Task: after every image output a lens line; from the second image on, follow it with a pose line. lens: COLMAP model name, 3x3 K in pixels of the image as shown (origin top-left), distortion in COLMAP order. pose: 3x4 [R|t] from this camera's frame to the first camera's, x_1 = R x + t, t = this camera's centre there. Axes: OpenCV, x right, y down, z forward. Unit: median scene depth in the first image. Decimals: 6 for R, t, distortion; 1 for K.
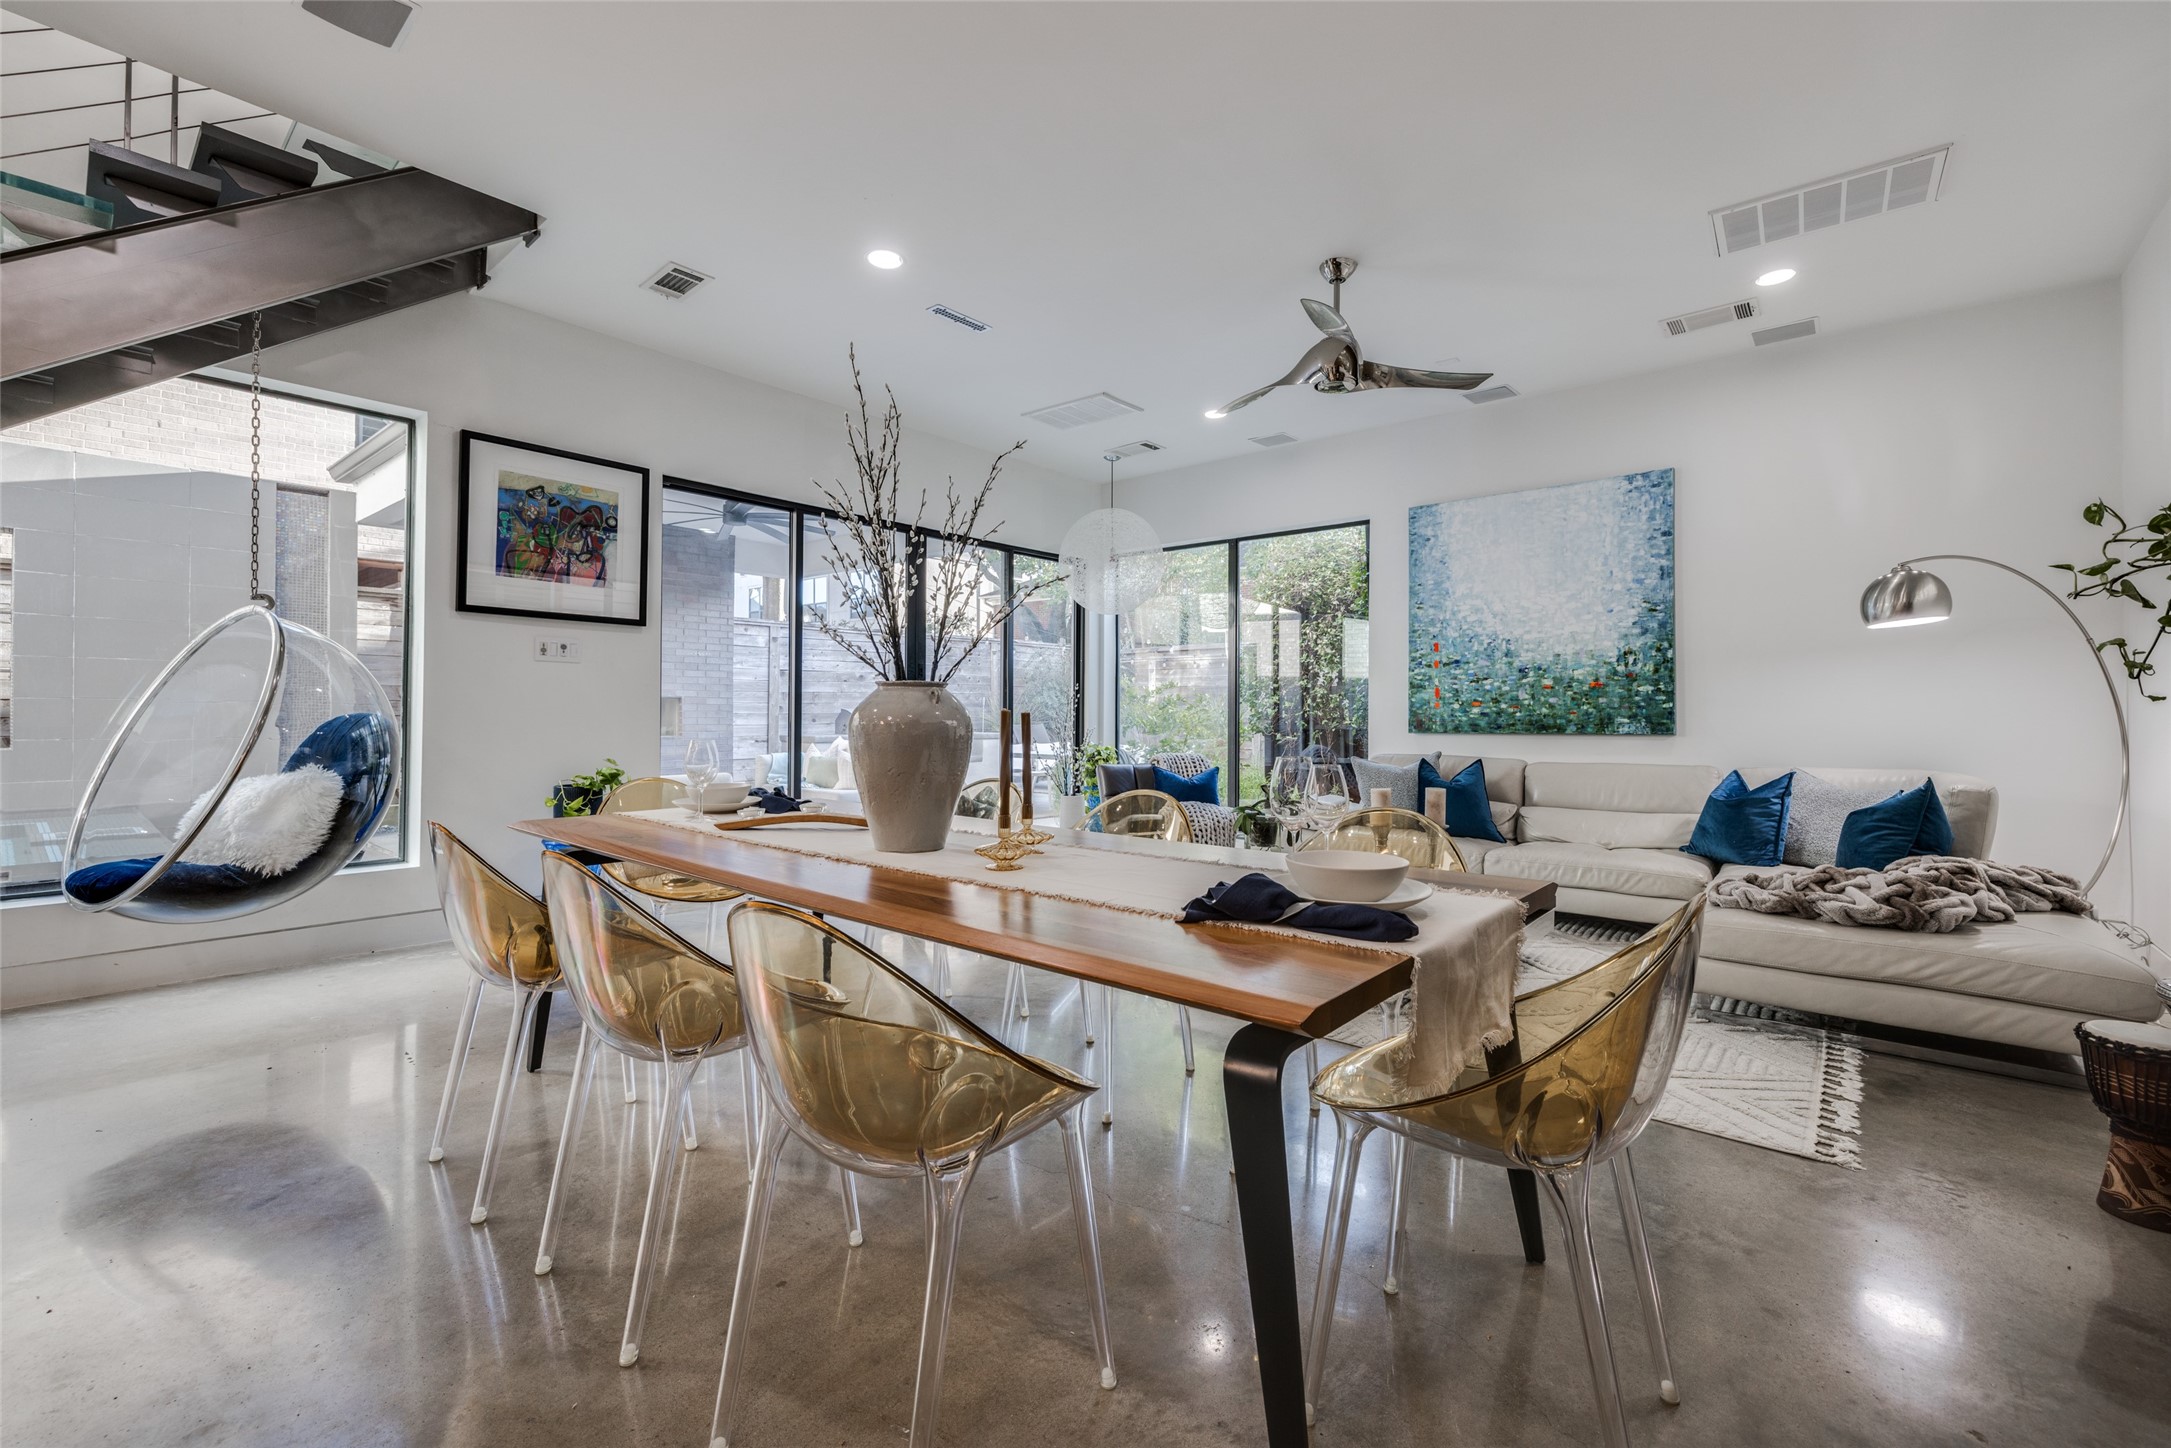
lens RADIAL K [[925.3, 0, 1083.2], [0, 925.3, 710.8], [0, 0, 1]] dist [0.003874, -0.003467]
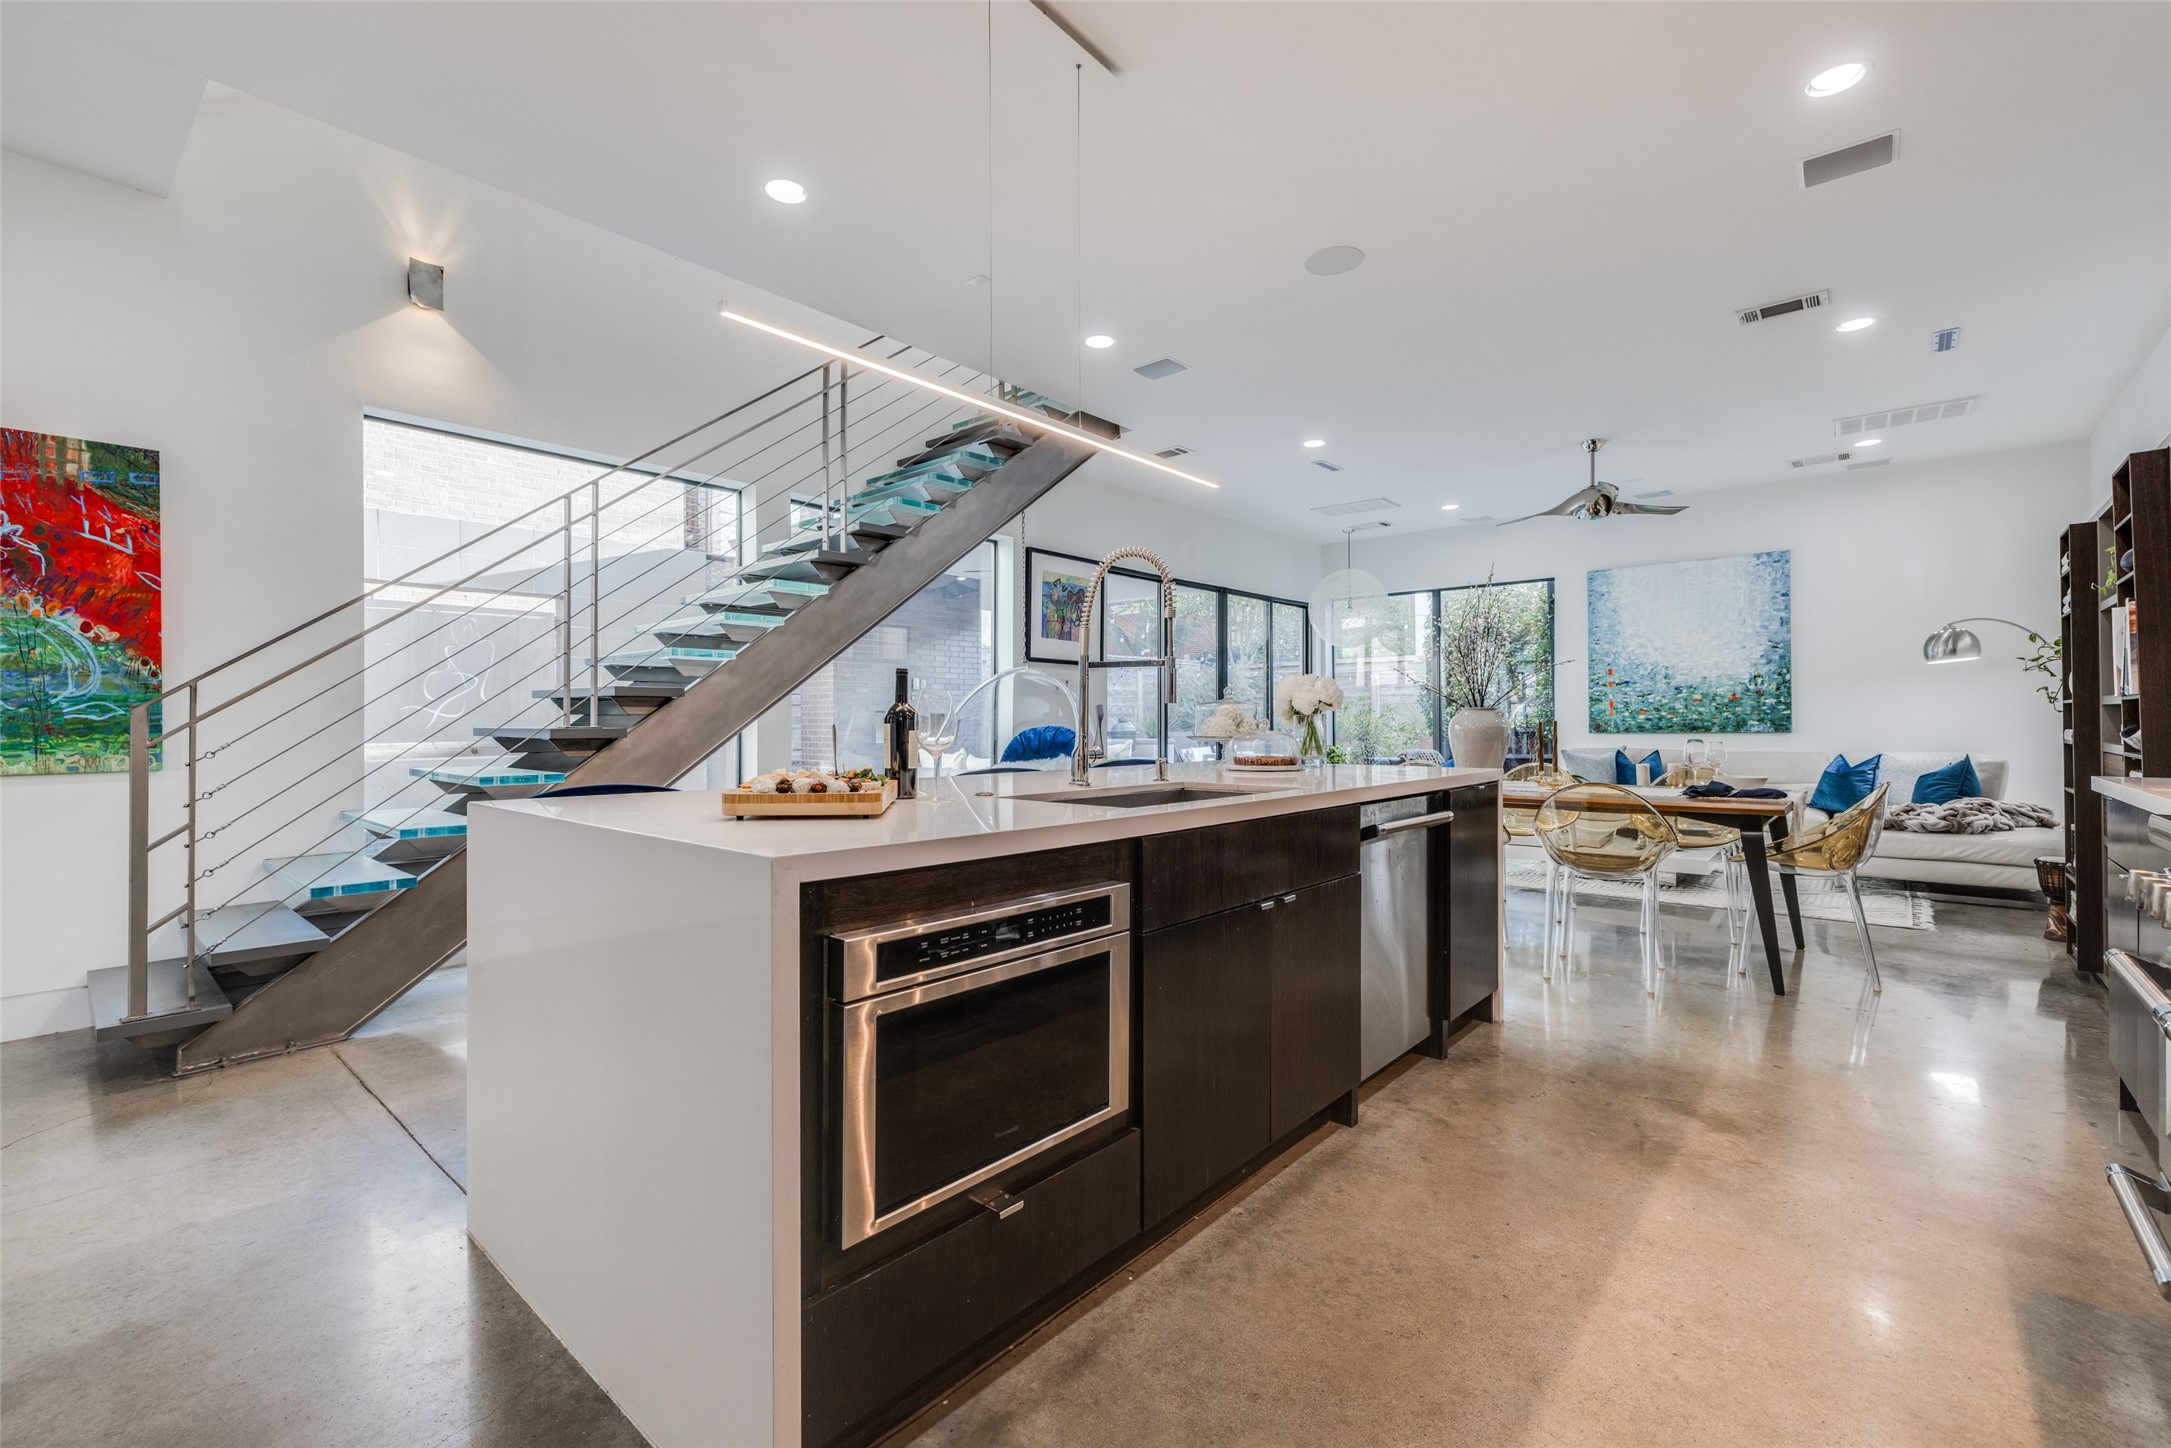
lens RADIAL K [[925.3, 0, 1099.2], [0, 925.3, 724.5], [0, 0, 1]] dist [0.003874, -0.003467]
pose [[0.999856, -0.010053, -0.013638, -0.432548], [0.010134, 0.999931, 0.005894, -0.006216], [0.013578, -0.006031, 0.999890, -0.475622]]
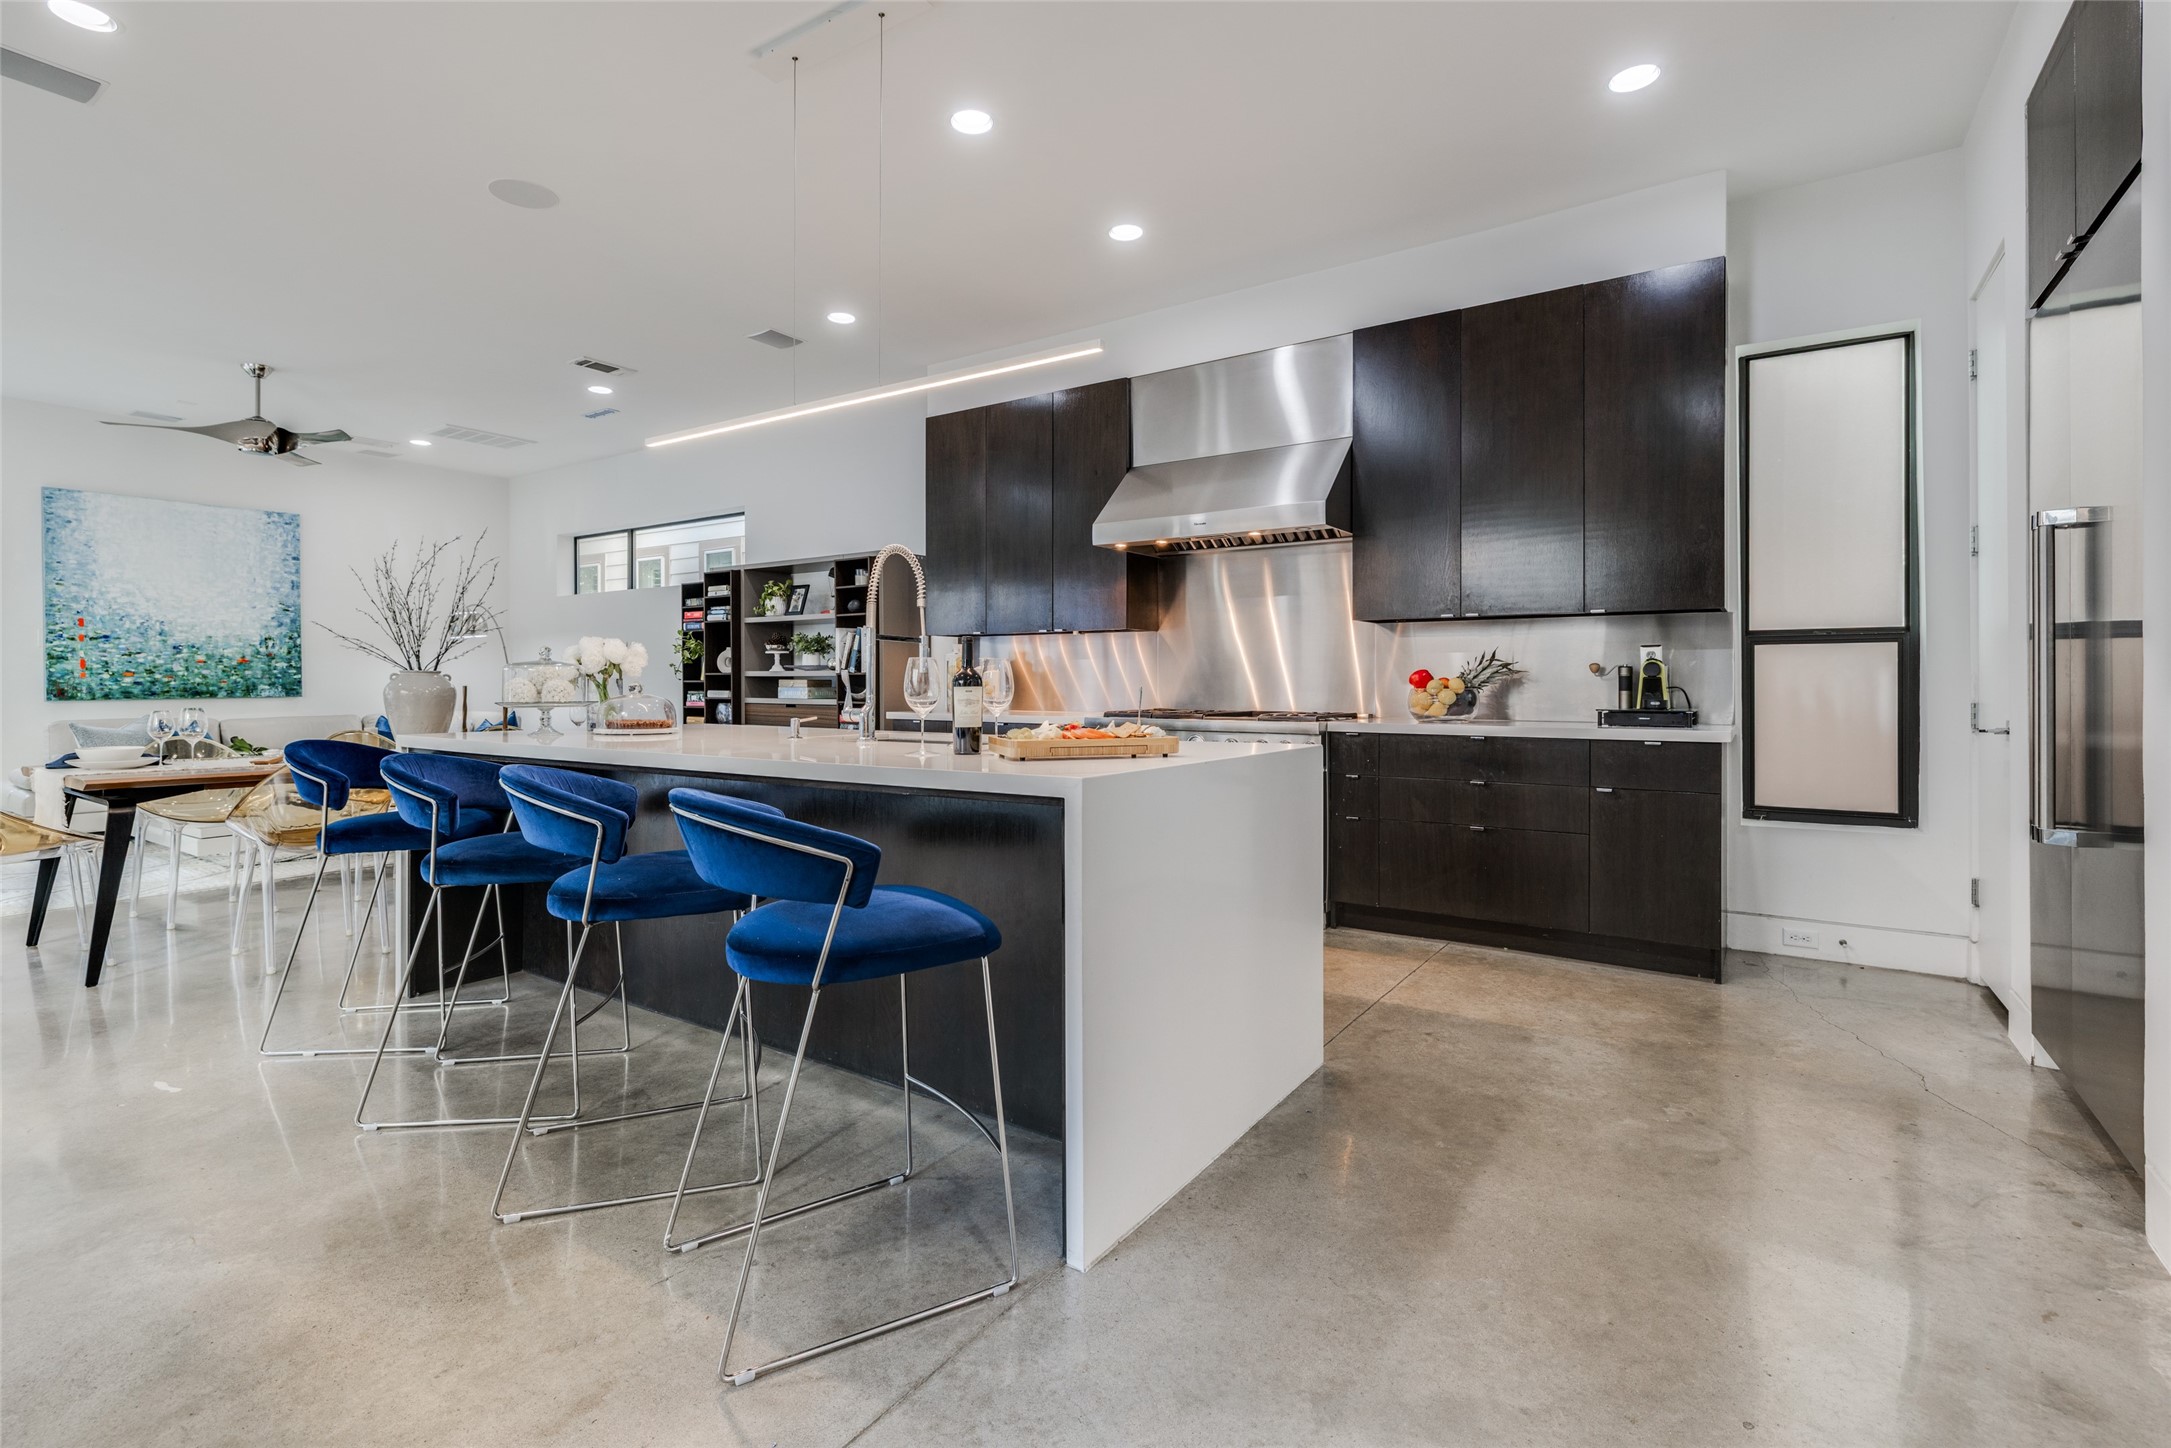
lens RADIAL K [[974.1, 0, 1099.0], [0, 974.1, 680.6], [0, 0, 1]] dist [-0.022258, -0.001973]
pose [[-0.112175, -0.003276, 0.993683, -1.008951], [-0.004107, 0.999988, 0.002833, -0.008789], [-0.993680, -0.003763, -0.112187, -0.086128]]
